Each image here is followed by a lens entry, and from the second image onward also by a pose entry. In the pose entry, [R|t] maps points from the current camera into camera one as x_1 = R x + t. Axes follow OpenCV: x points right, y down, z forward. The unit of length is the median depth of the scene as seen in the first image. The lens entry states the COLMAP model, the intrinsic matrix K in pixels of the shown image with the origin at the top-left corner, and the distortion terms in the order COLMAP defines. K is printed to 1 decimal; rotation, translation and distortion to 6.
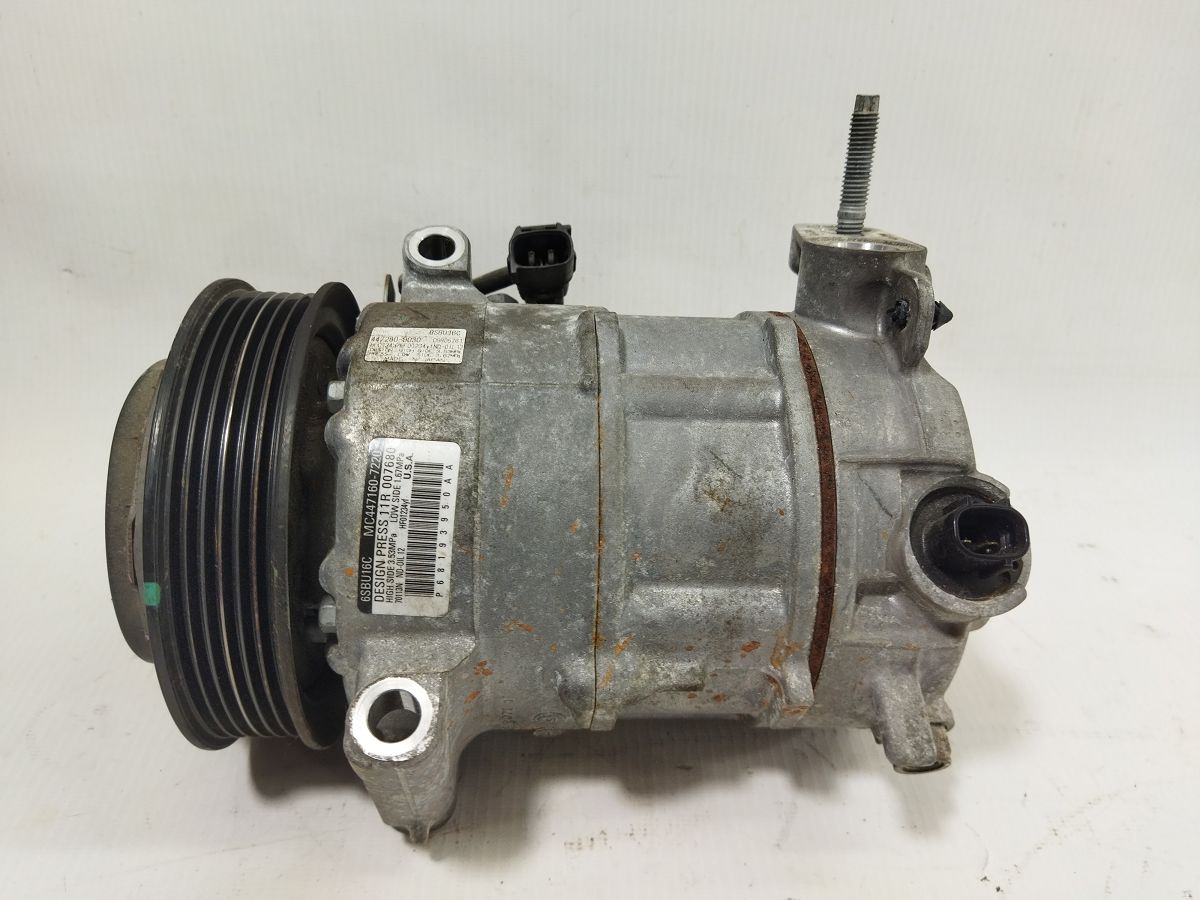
lens RADIAL K [[917.3, 0, 600.0], [0, 917.3, 450.0], [0, 0, 1]] dist [0.070464, -0.172974]
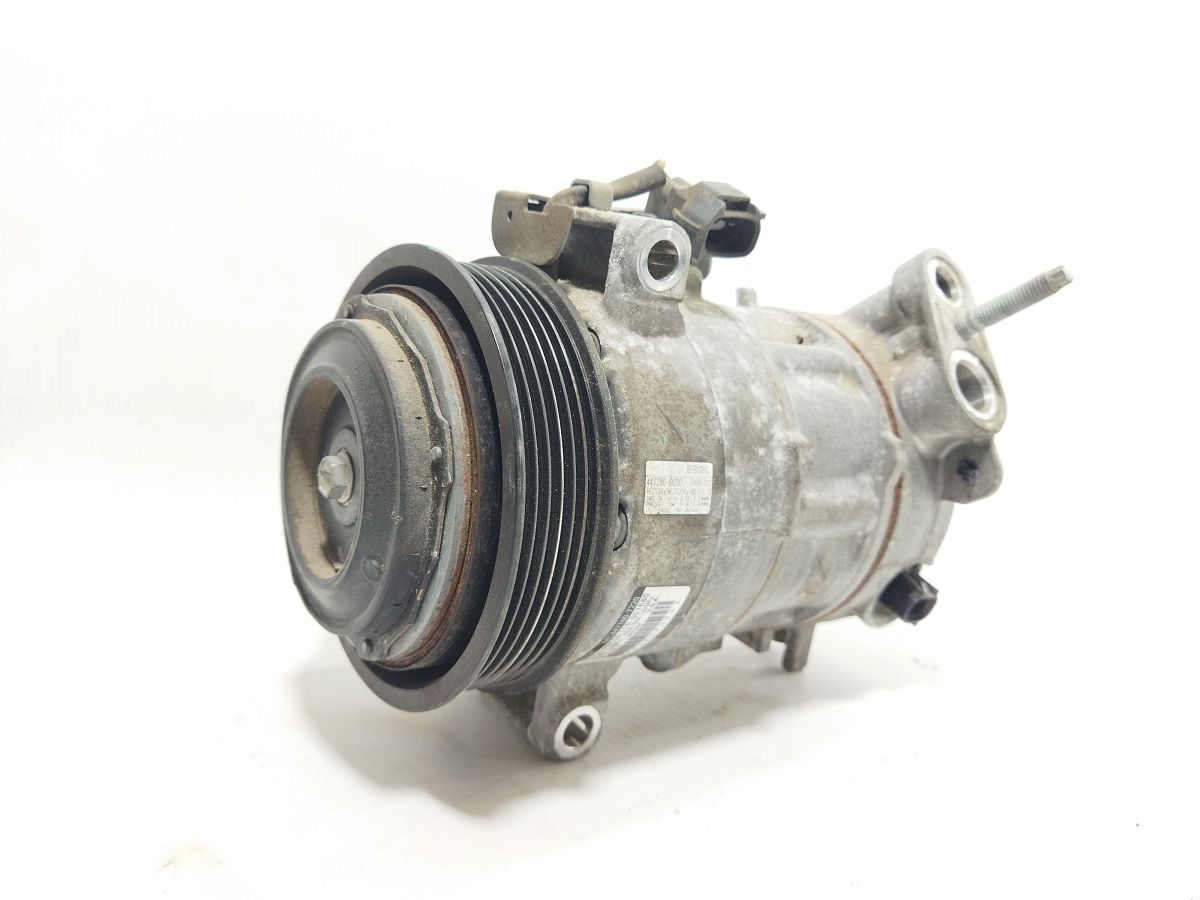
lens RADIAL K [[917.3, 0, 600.0], [0, 917.3, 450.0], [0, 0, 1]] dist [0.070464, -0.172974]
pose [[0.831340, 0.053098, 0.553222, -0.946506], [-0.452863, 0.641744, 0.618935, -0.831691], [-0.322163, -0.765079, 0.557553, 0.498445]]
